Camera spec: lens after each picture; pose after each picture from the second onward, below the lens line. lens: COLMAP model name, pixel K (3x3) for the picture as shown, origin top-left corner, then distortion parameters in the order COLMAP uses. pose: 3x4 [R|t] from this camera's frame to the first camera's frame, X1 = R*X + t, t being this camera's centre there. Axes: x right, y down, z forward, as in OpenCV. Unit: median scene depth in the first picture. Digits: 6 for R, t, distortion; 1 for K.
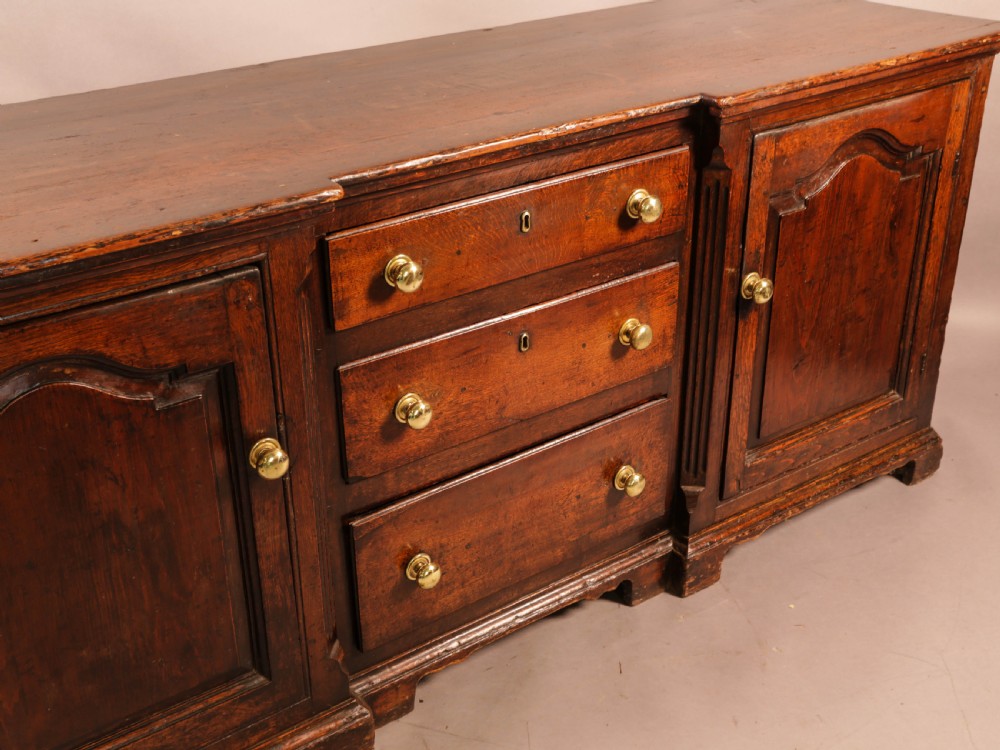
lens RADIAL K [[1241.2, 0, 500.0], [0, 1241.2, 375.0], [0, 0, 1]] dist [0.037289, 0.021264]
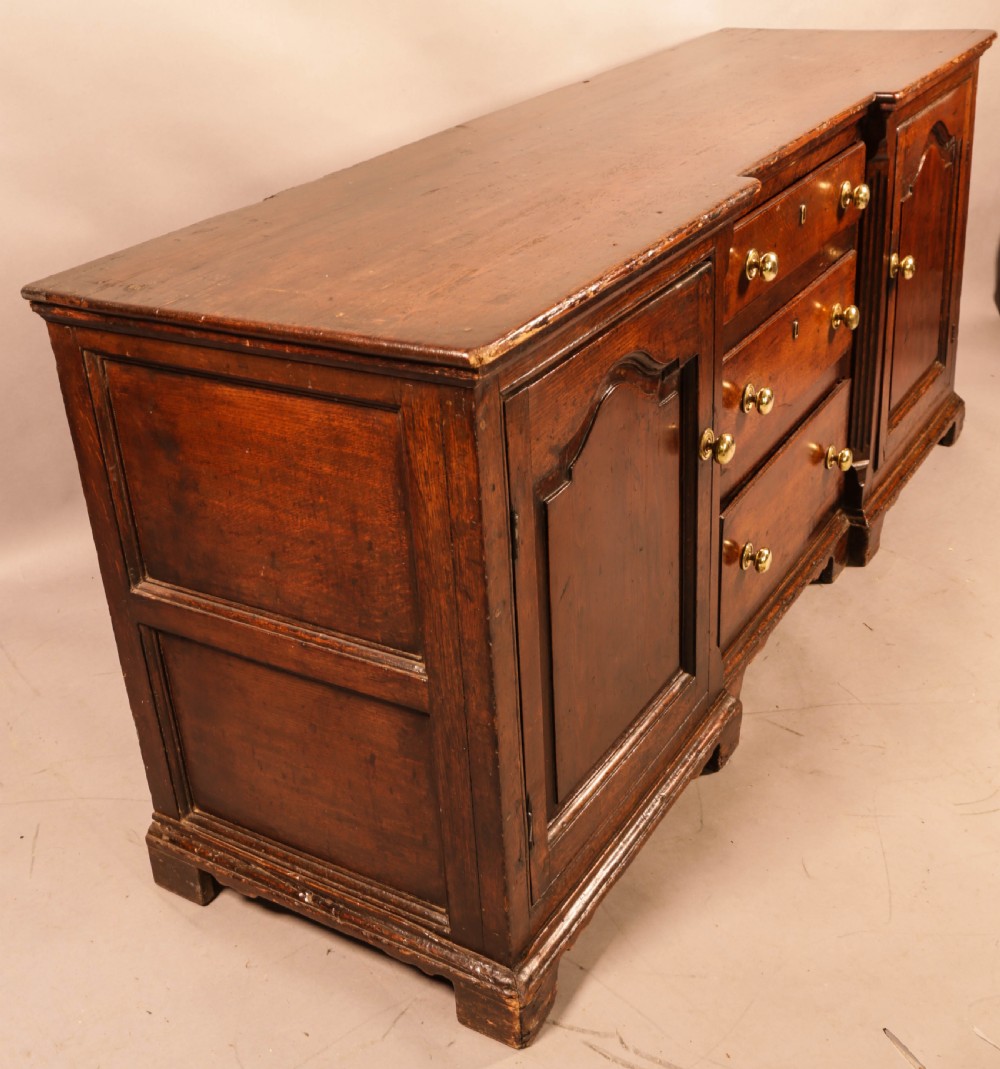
lens RADIAL K [[1367.6, 0, 465.9], [0, 1367.6, 510.7], [0, 0, 1]] dist [-0.048255, 0.011616]
pose [[0.923562, -0.215763, 0.316985, -0.618248], [0.226743, 0.973952, 0.002310, 0.055782], [-0.309226, 0.069740, 0.948428, -0.034800]]
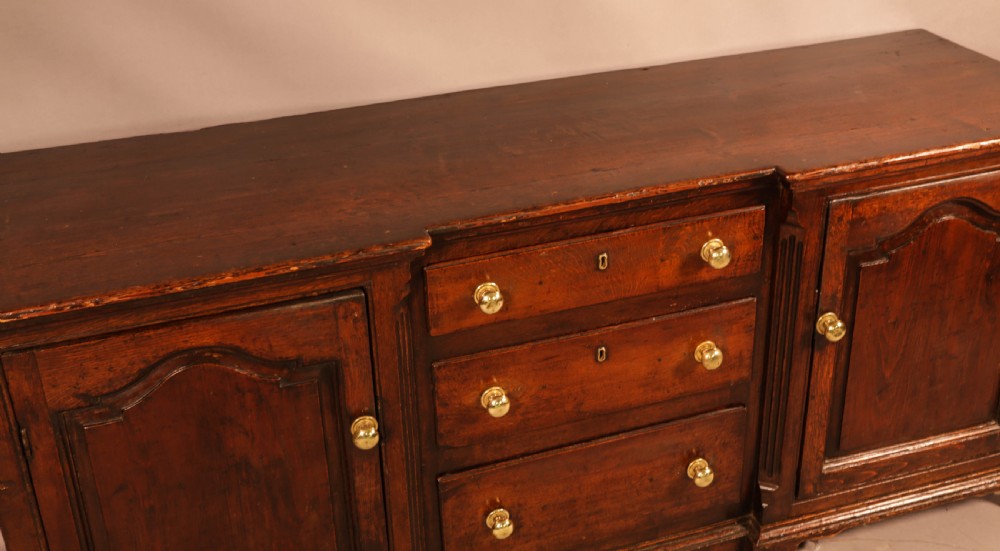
lens RADIAL K [[1103.8, 0, 496.0], [0, 1103.8, 179.5], [0, 0, 1]] dist [0.009428, 0.057398]
pose [[0.951350, 0.112768, -0.286733, 0.196127], [-0.124200, 0.992015, -0.021937, -0.148157], [0.281970, 0.056482, 0.957759, -0.063021]]
